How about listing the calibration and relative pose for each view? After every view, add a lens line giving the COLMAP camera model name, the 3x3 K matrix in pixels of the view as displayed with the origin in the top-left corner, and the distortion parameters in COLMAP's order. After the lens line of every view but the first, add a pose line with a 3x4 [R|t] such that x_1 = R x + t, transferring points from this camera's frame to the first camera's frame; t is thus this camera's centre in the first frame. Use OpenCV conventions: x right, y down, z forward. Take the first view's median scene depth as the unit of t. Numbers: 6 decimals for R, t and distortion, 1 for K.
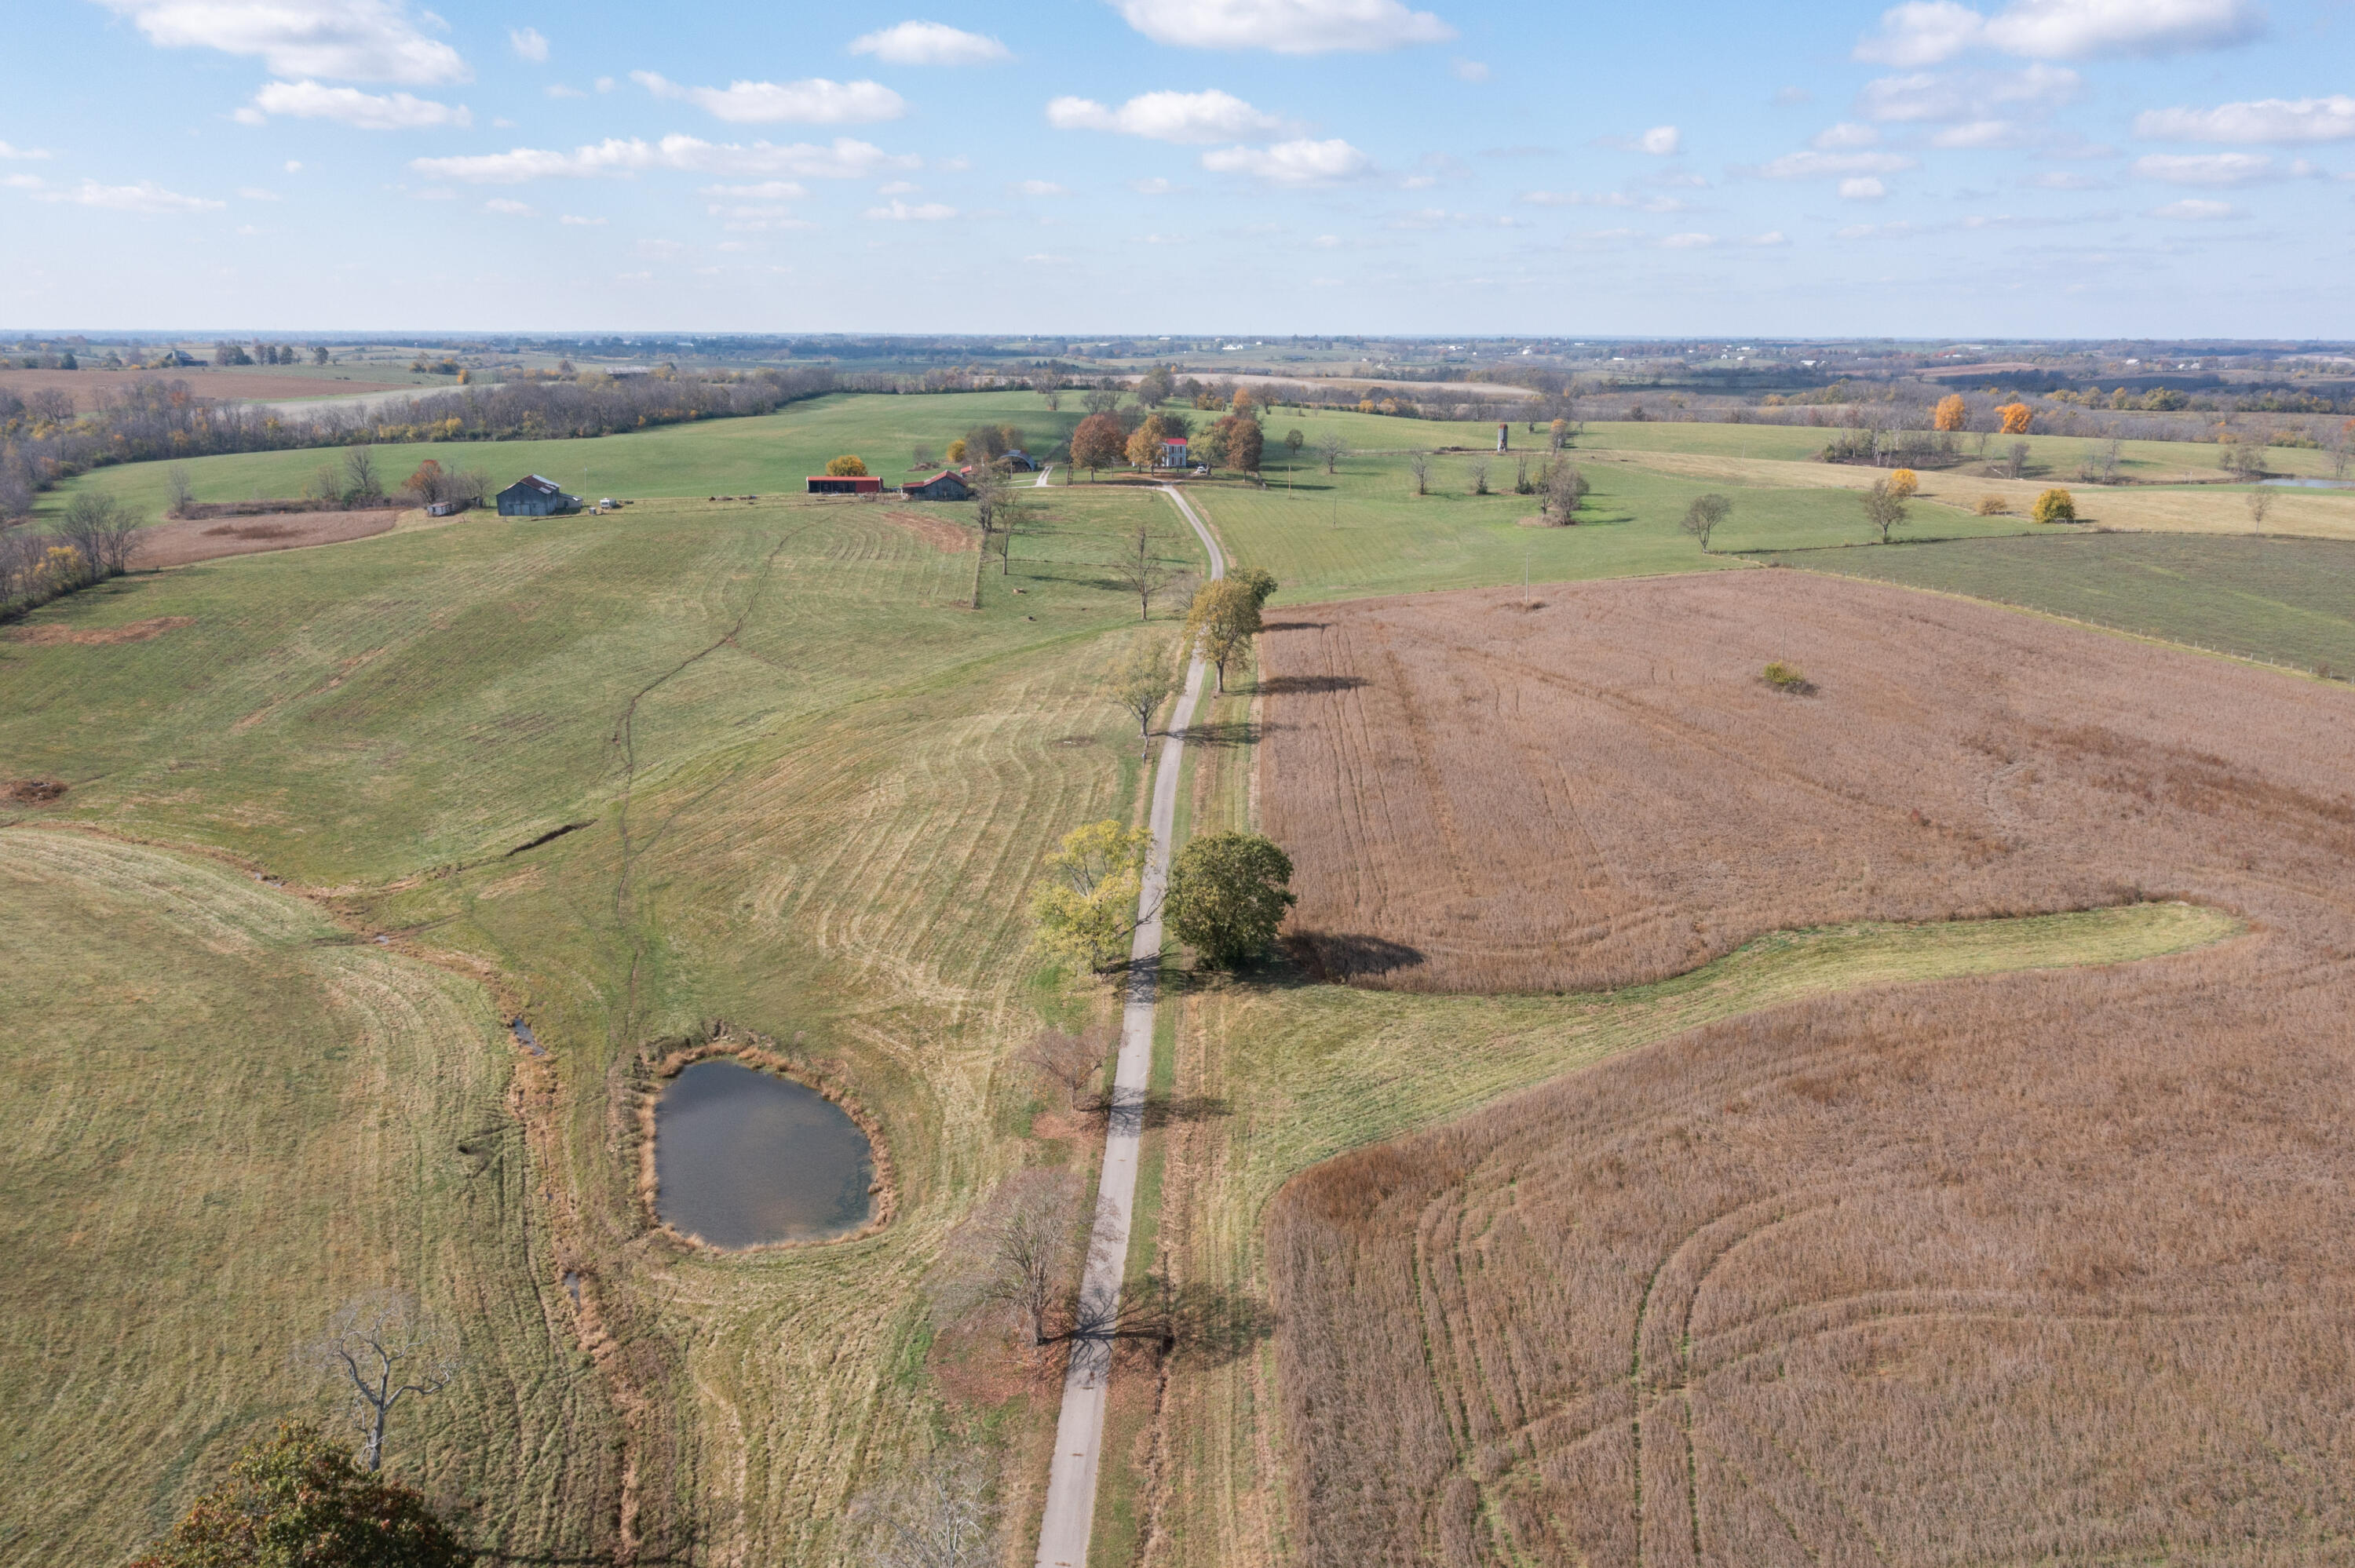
lens RADIAL K [[1892.3, 0, 1141.6], [0, 1892.3, 784.5], [0, 0, 1]] dist [0.006010, -0.001107]
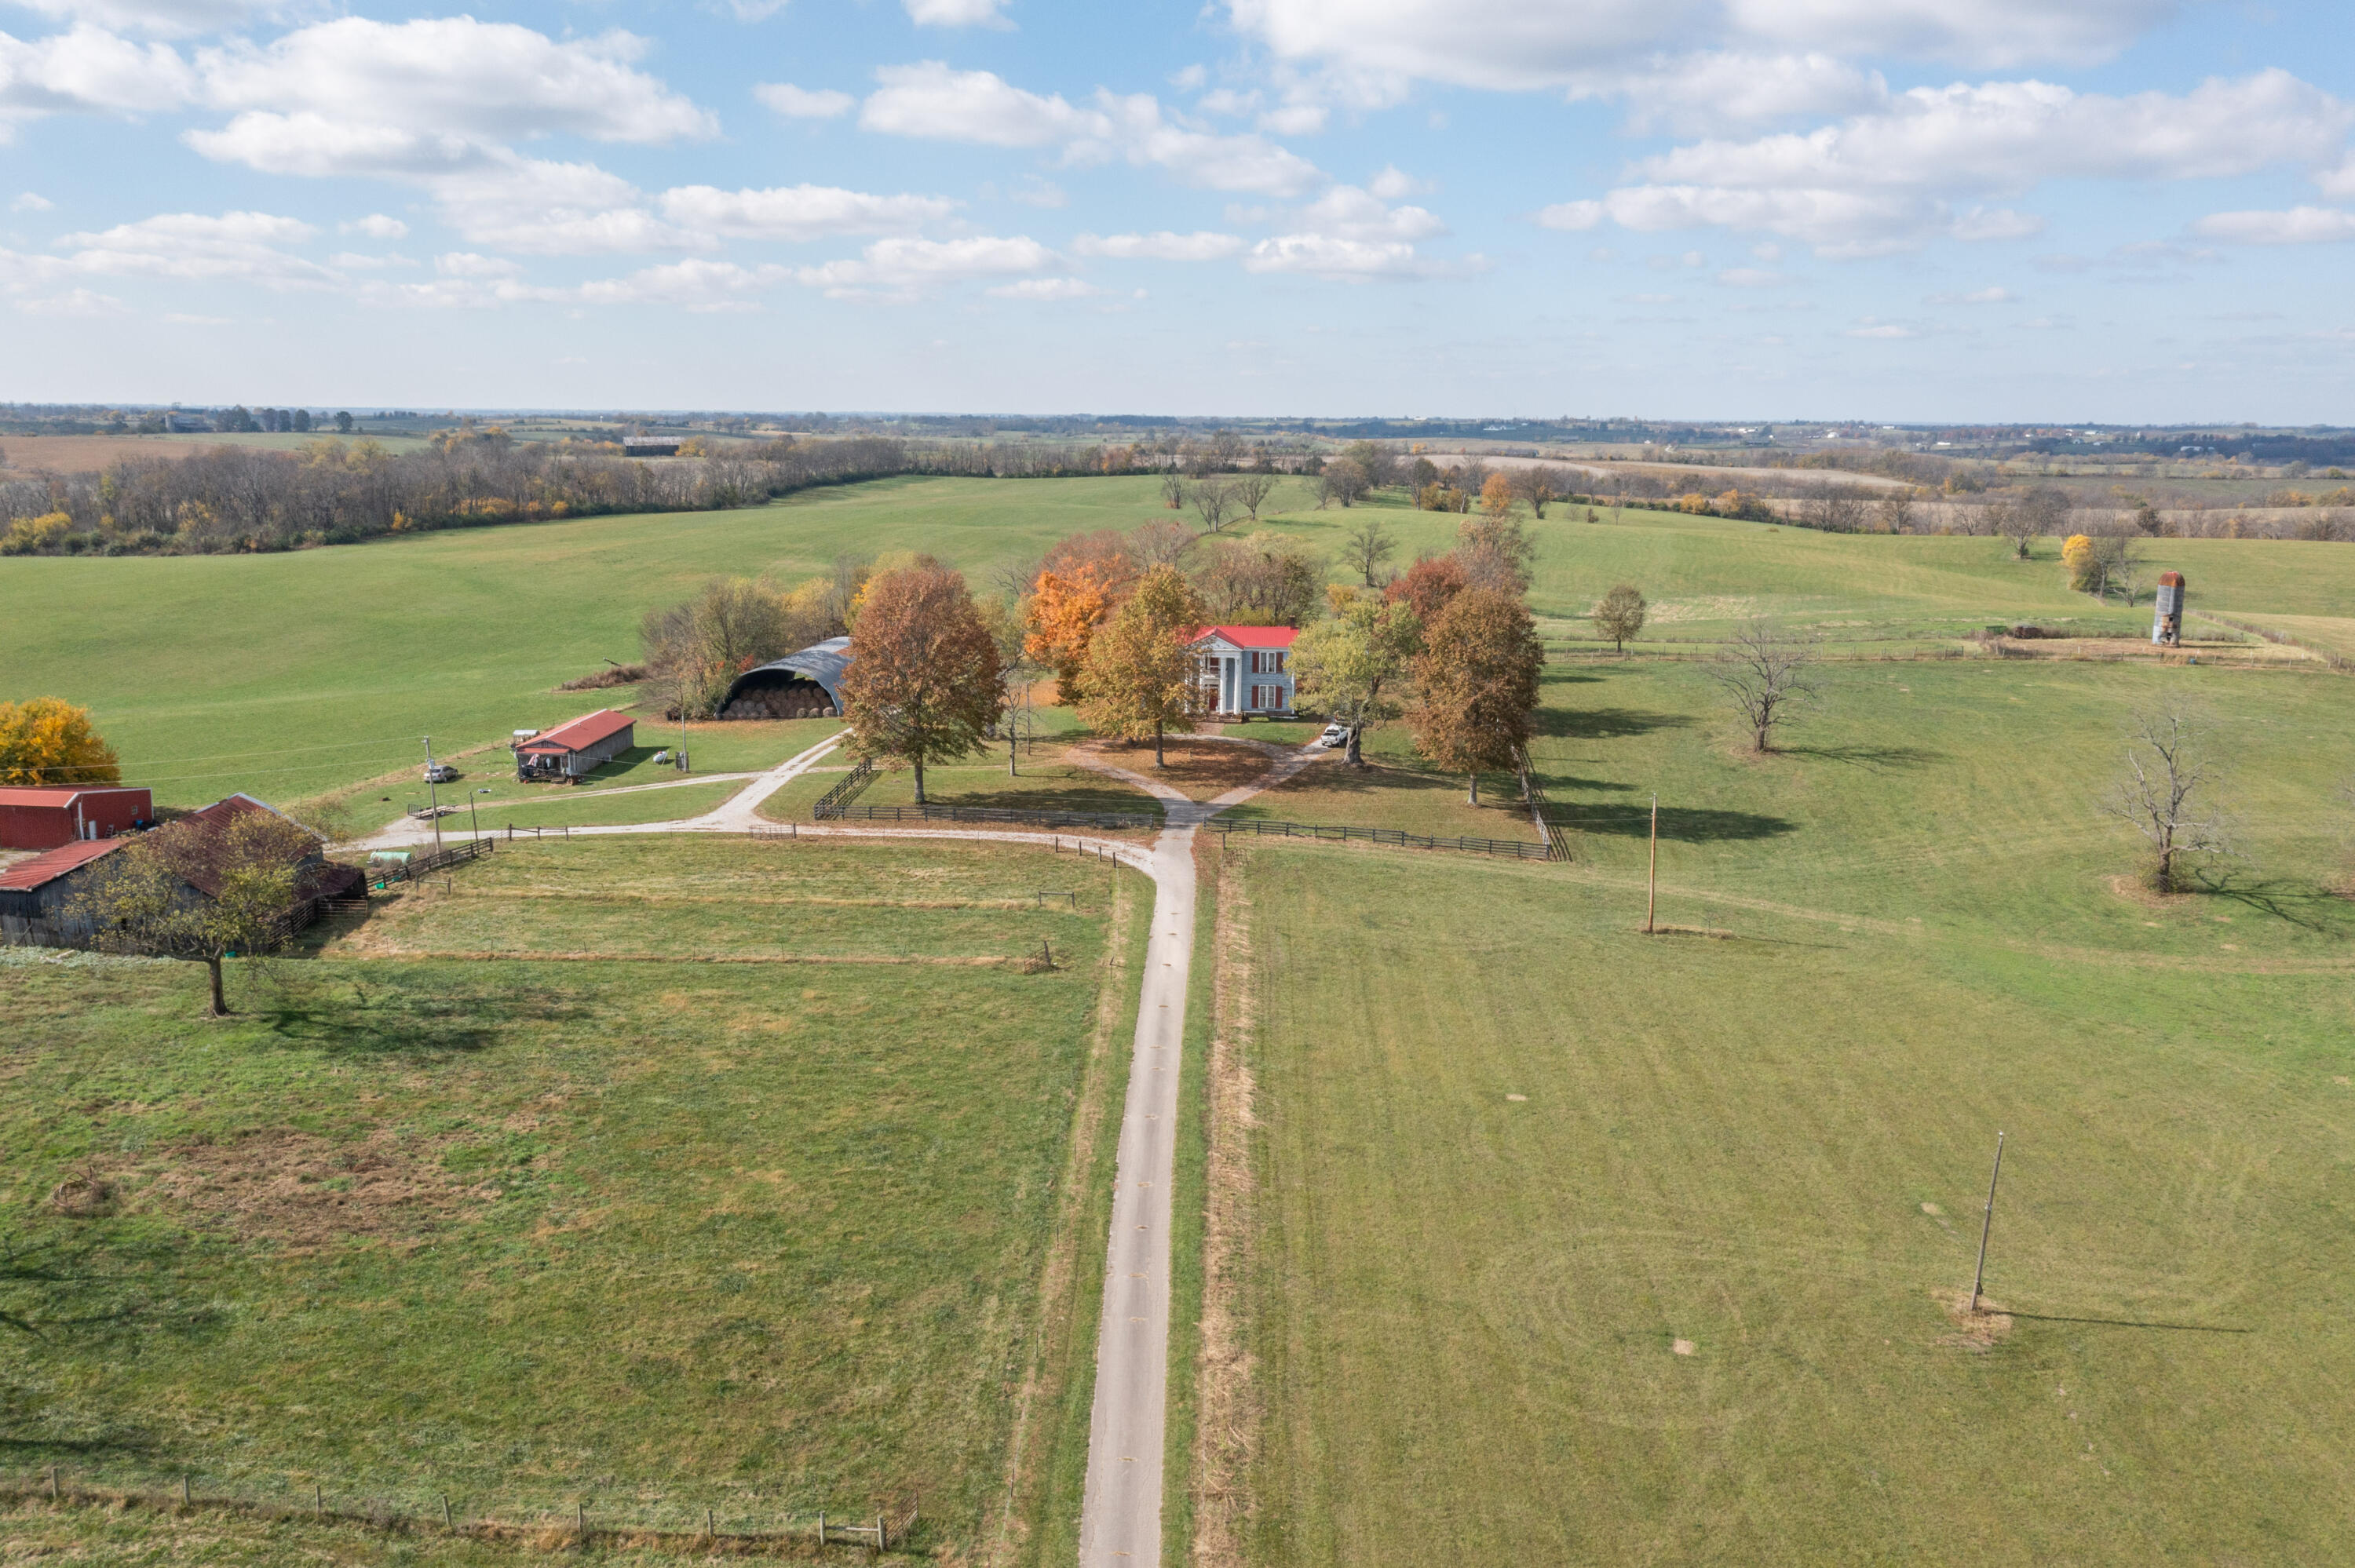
lens RADIAL K [[1892.3, 0, 1141.6], [0, 1892.3, 784.5], [0, 0, 1]] dist [0.006010, -0.001107]
pose [[0.990775, 0.032178, -0.131642, 0.083487], [-0.037694, 0.998503, -0.039626, -0.293102], [0.130170, 0.044223, 0.990505, 1.393576]]
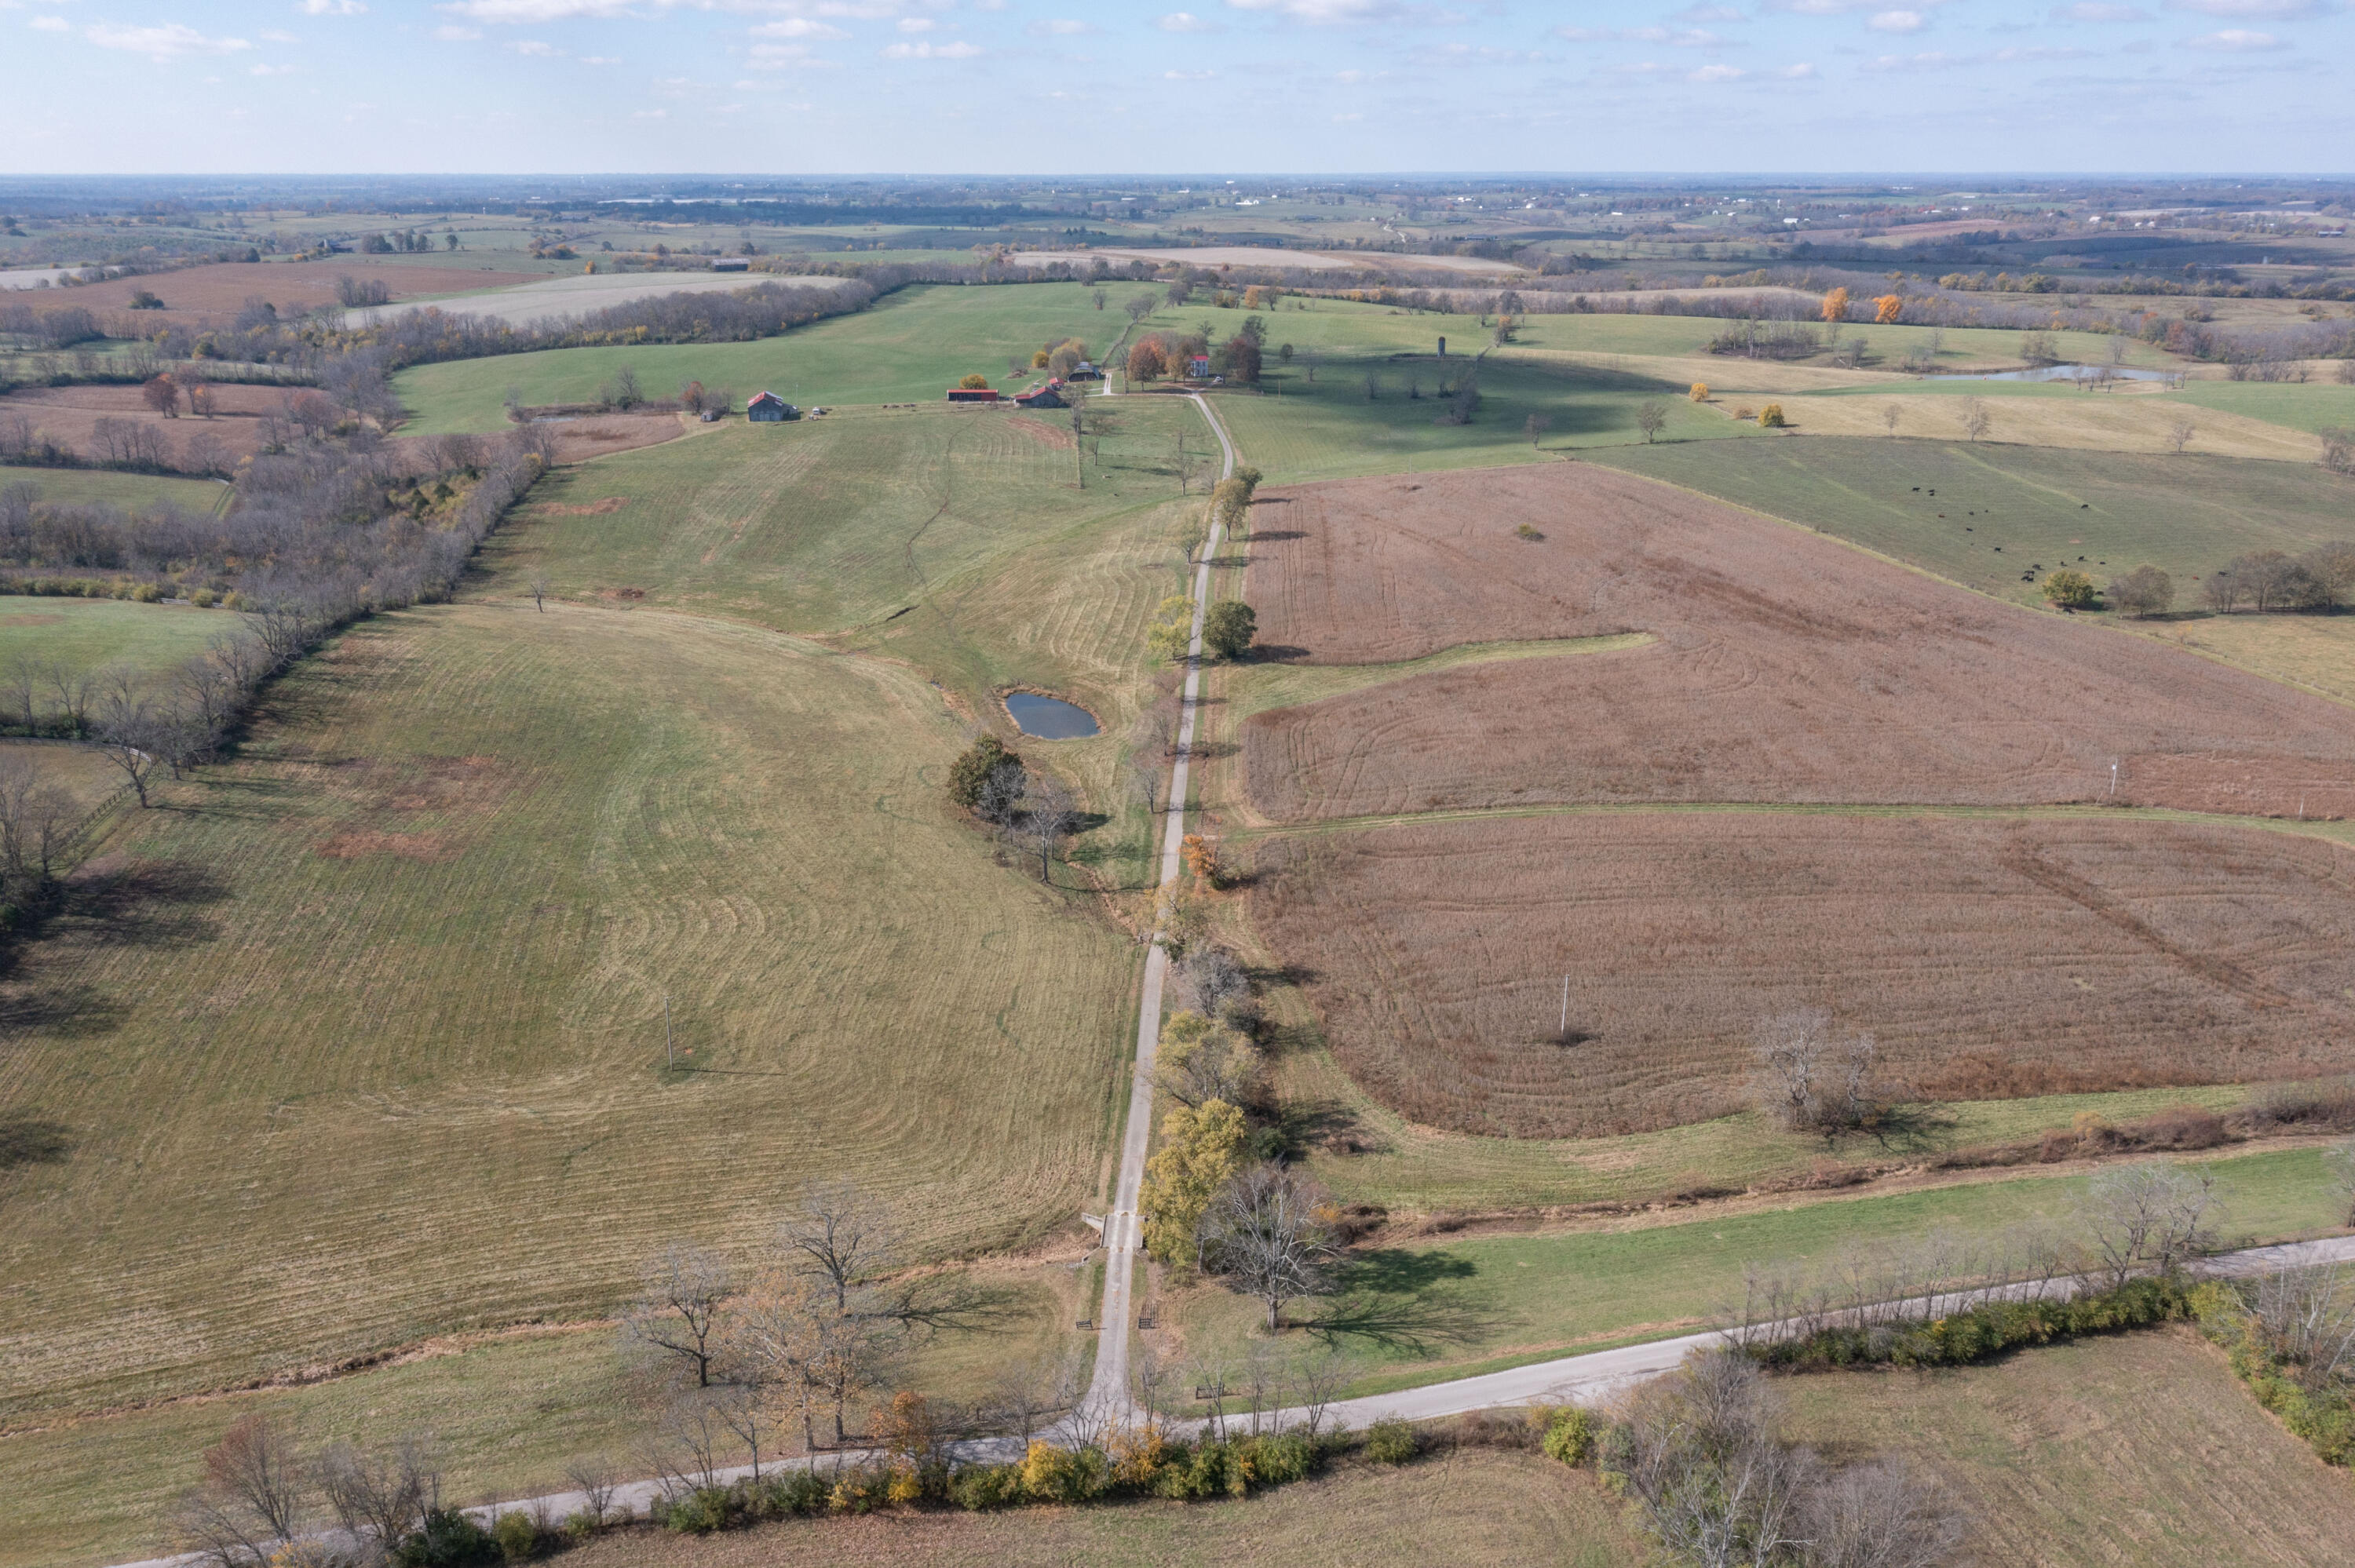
lens RADIAL K [[1859.9, 0, 1177.5], [0, 1859.9, 784.0], [0, 0, 1]] dist [-0.016158, 0.007147]
pose [[0.999954, -0.004143, 0.008633, -0.024945], [0.003394, 0.996370, 0.085056, 0.034150], [-0.008954, -0.085023, 0.996339, -0.831781]]
